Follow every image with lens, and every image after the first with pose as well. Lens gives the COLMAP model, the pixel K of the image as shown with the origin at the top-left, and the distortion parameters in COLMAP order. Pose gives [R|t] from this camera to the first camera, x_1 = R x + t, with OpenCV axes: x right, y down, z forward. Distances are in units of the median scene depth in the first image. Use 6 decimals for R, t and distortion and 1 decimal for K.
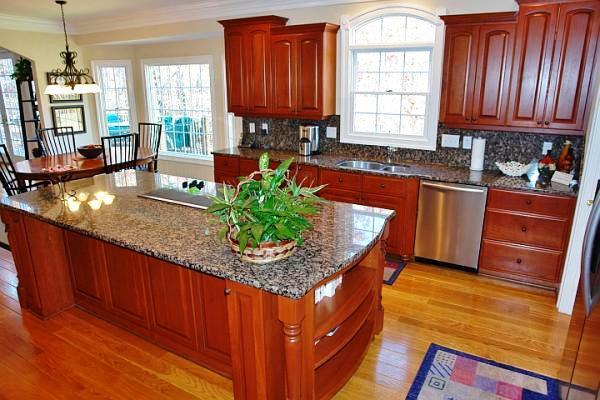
lens RADIAL K [[415.3, 0, 300.0], [0, 415.3, 200.0], [0, 0, 1]] dist [-0.101230, 0.066164]
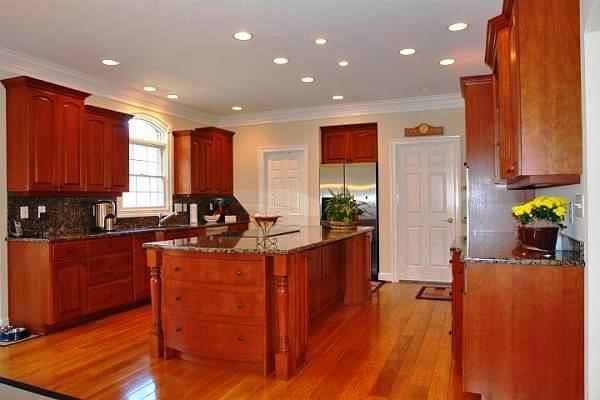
lens RADIAL K [[415.3, 0, 300.0], [0, 415.3, 200.0], [0, 0, 1]] dist [-0.101230, 0.066164]
pose [[-0.147329, 0.004473, 0.989077, -0.996659], [0.283815, 0.958128, 0.037943, -0.082393], [-0.947493, 0.286305, -0.142430, 0.640169]]
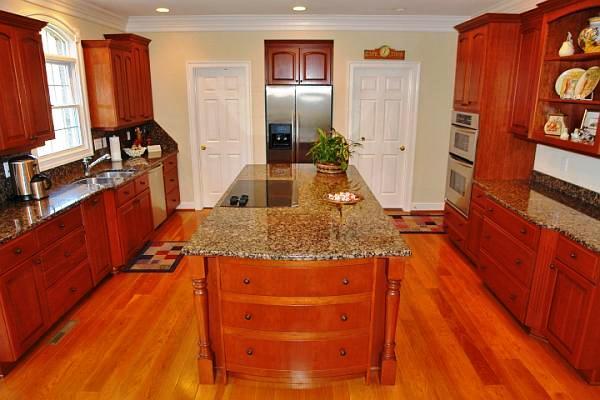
lens RADIAL K [[408.5, 0, 300.0], [0, 408.5, 200.0], [0, 0, 1]] dist [-0.099999, 0.060426]
pose [[-0.501962, -0.225412, 0.834999, -0.749958], [0.237894, 0.892217, 0.383869, -0.247837], [-0.831529, 0.391329, -0.394235, 0.845752]]
